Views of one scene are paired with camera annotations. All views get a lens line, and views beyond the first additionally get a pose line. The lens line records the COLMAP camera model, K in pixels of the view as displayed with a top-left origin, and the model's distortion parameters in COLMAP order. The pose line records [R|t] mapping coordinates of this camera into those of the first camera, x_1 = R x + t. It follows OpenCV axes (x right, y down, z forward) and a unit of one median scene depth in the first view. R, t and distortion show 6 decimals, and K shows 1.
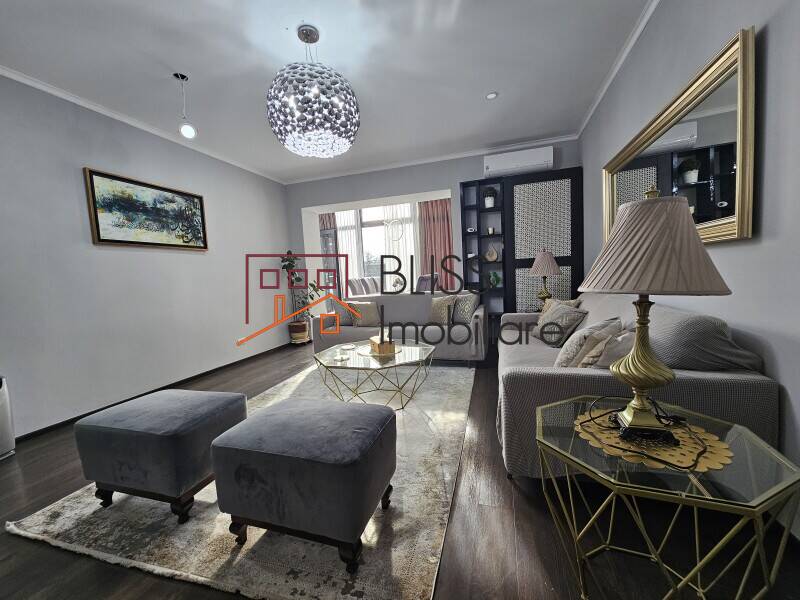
lens RADIAL K [[323.7, 0, 400.1], [0, 323.7, 299.0], [0, 0, 1]] dist [-0.001121, -0.000185]
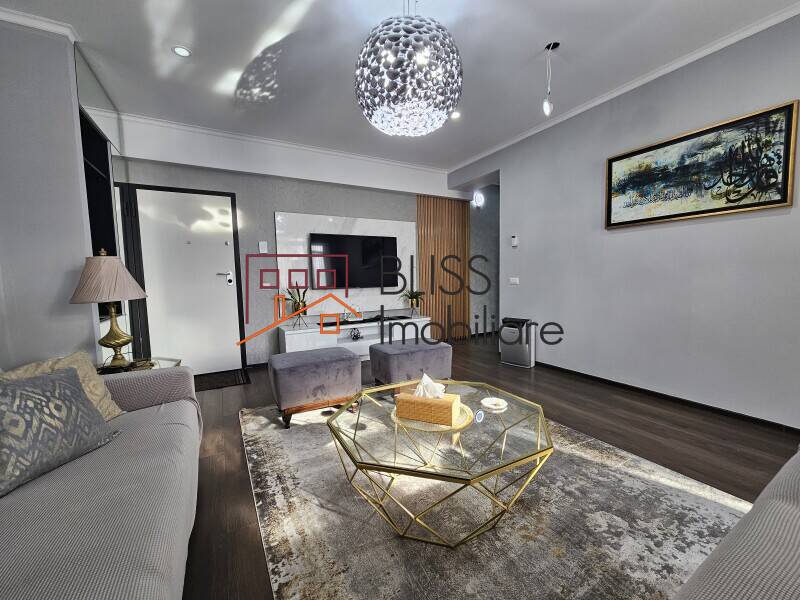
lens RADIAL K [[323.7, 0, 401.9], [0, 323.7, 299.6], [0, 0, 1]] dist [-0.001121, -0.000185]
pose [[-0.688186, 0.117886, -0.715894, 0.275117], [-0.001634, 0.986457, 0.164011, -0.096239], [0.725533, 0.114039, -0.678673, 1.063245]]
